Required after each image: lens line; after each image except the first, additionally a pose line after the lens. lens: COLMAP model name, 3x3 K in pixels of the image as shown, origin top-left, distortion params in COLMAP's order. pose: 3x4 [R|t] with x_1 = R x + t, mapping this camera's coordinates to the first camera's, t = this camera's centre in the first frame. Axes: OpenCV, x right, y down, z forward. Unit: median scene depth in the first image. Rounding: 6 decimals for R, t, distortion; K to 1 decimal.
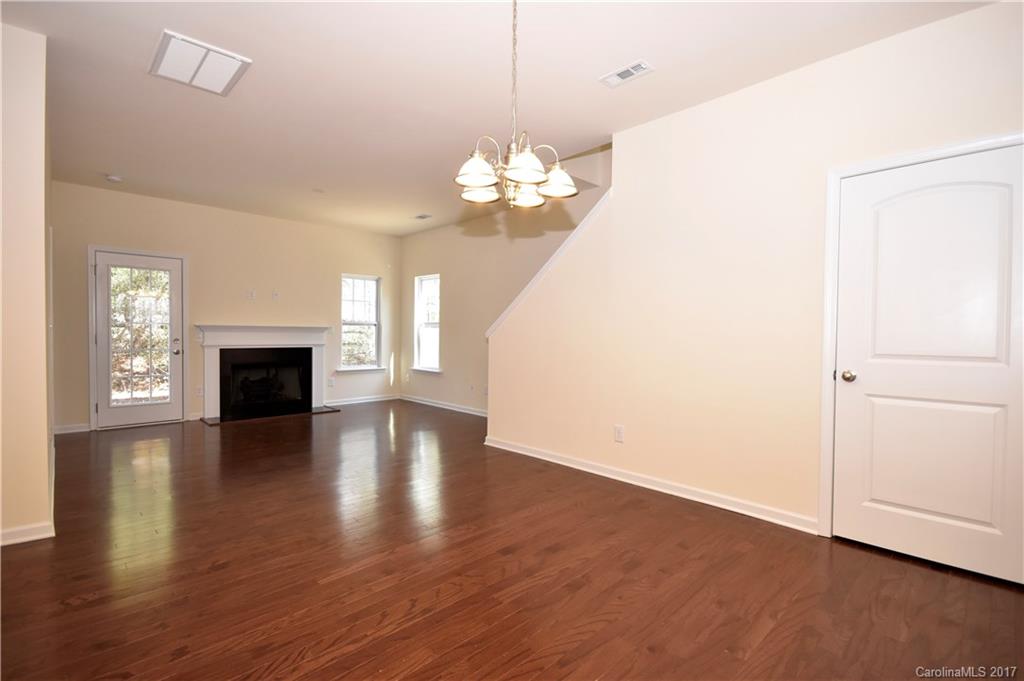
lens RADIAL K [[472.3, 0, 519.8], [0, 472.3, 339.6], [0, 0, 1]] dist [-0.002238, 0.001302]
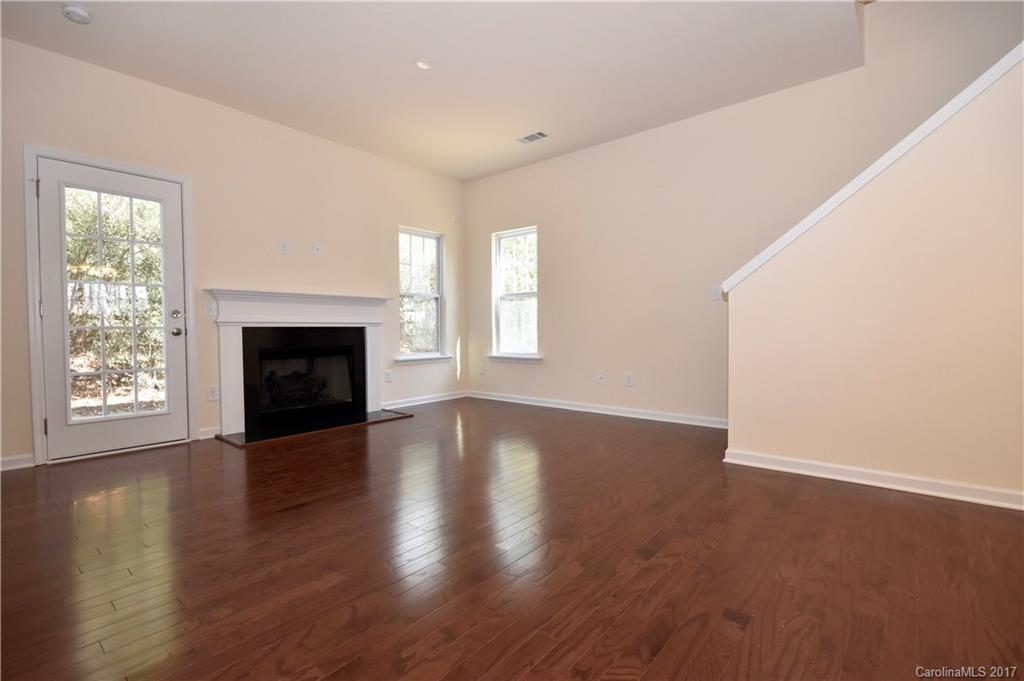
lens RADIAL K [[455.2, 0, 504.5], [0, 455.2, 340.5], [0, 0, 1]] dist [-0.007589, -0.001683]
pose [[0.994861, -0.019402, 0.099373, -0.297115], [0.018967, 0.999806, 0.005319, 0.036040], [-0.099457, -0.003407, 0.995036, 0.300597]]
